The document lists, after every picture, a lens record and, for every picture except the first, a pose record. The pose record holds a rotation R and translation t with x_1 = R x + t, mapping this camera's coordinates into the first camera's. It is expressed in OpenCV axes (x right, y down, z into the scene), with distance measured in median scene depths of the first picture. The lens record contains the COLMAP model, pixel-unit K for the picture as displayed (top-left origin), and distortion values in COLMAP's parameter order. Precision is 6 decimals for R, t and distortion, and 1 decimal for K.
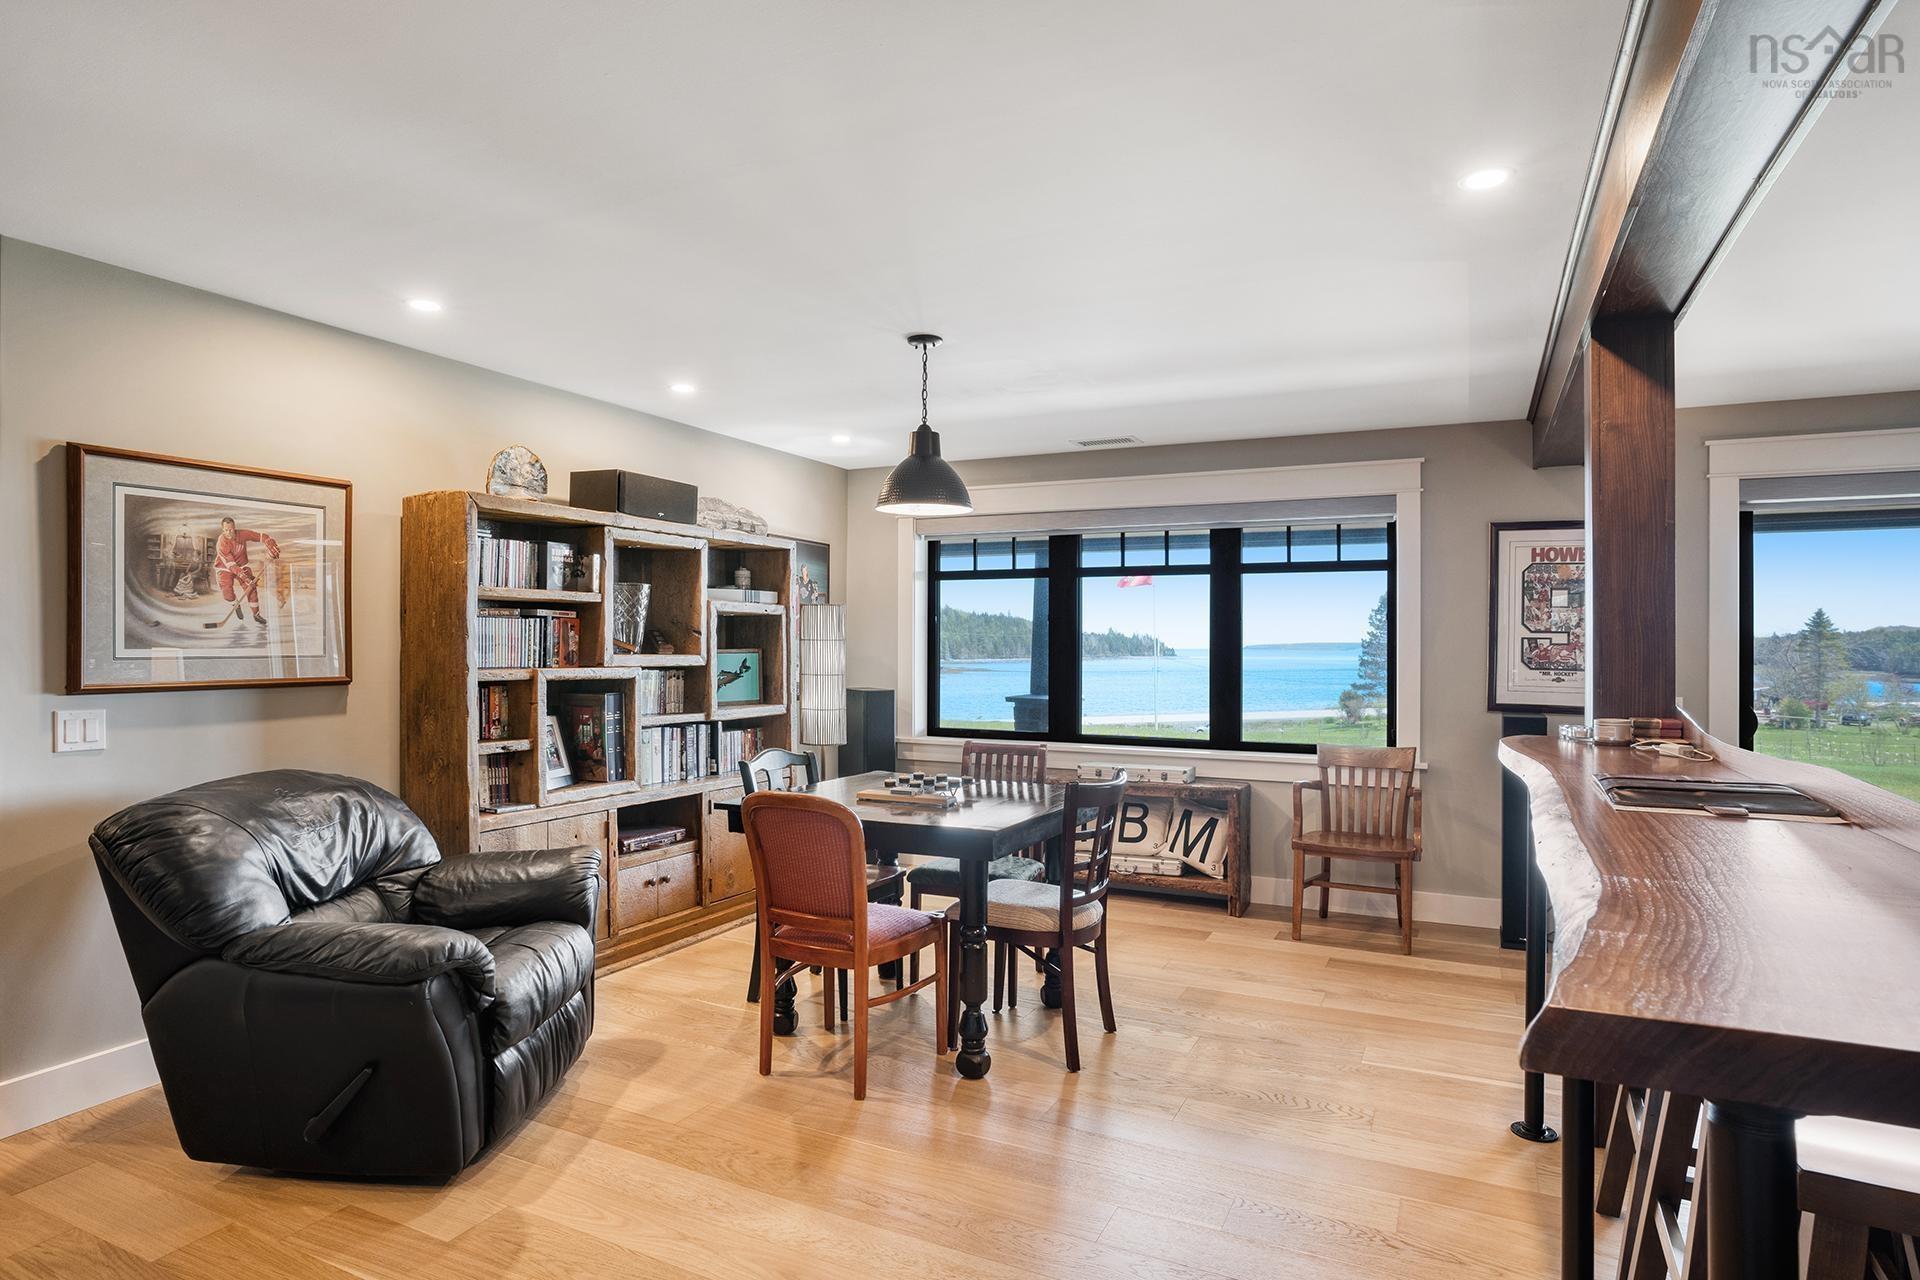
lens RADIAL K [[1011.1, 0, 950.1], [0, 1011.1, 627.8], [0, 0, 1]] dist [-0.003192, 0.000068]
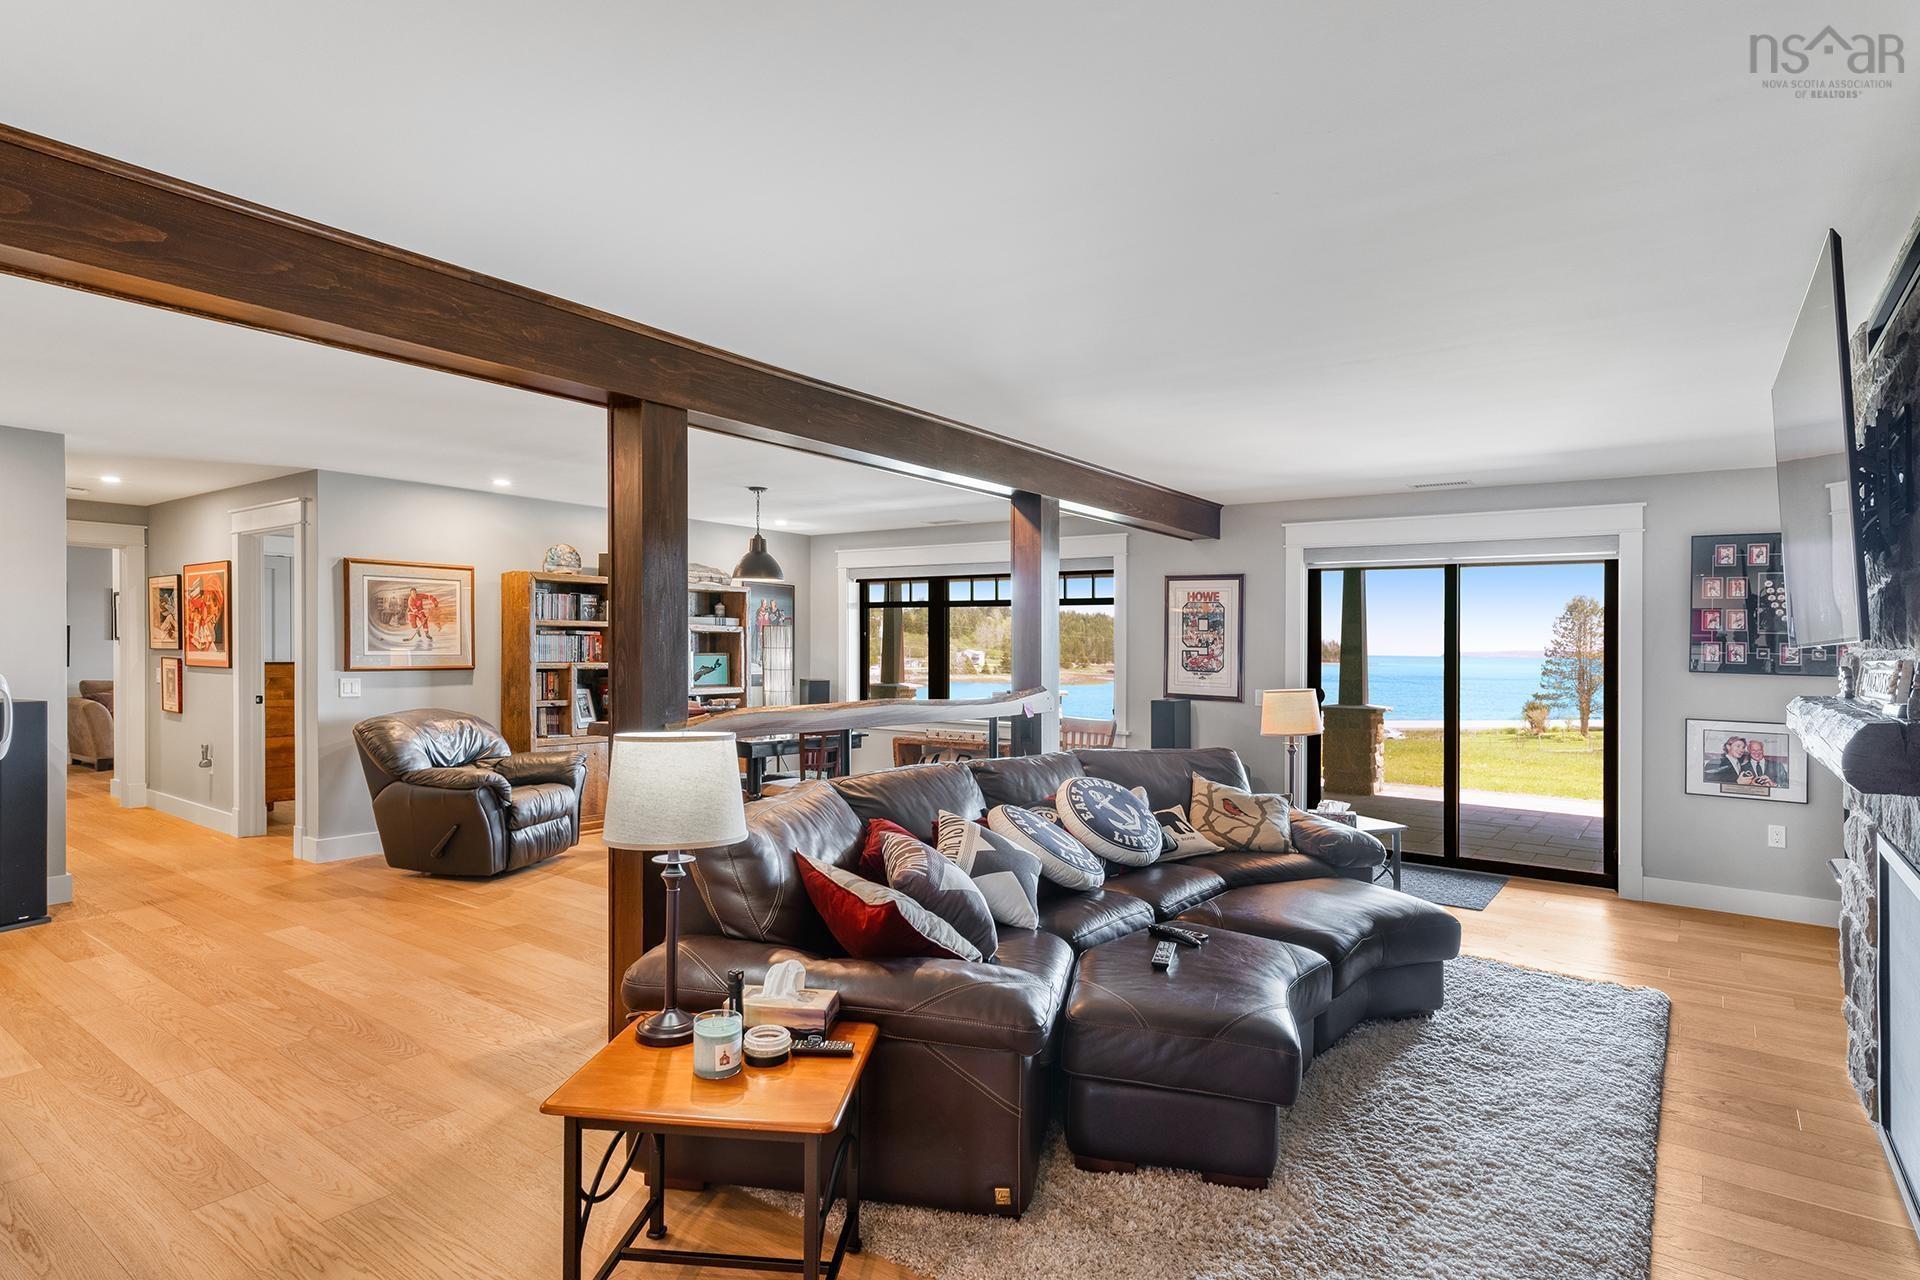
lens RADIAL K [[981.1, 0, 967.4], [0, 981.1, 655.1], [0, 0, 1]] dist [0.034558, -0.000298]
pose [[0.985487, 0.009224, -0.169501, 0.655065], [-0.005340, 0.999713, 0.023352, -0.021481], [0.169668, -0.022108, 0.985253, -0.713168]]
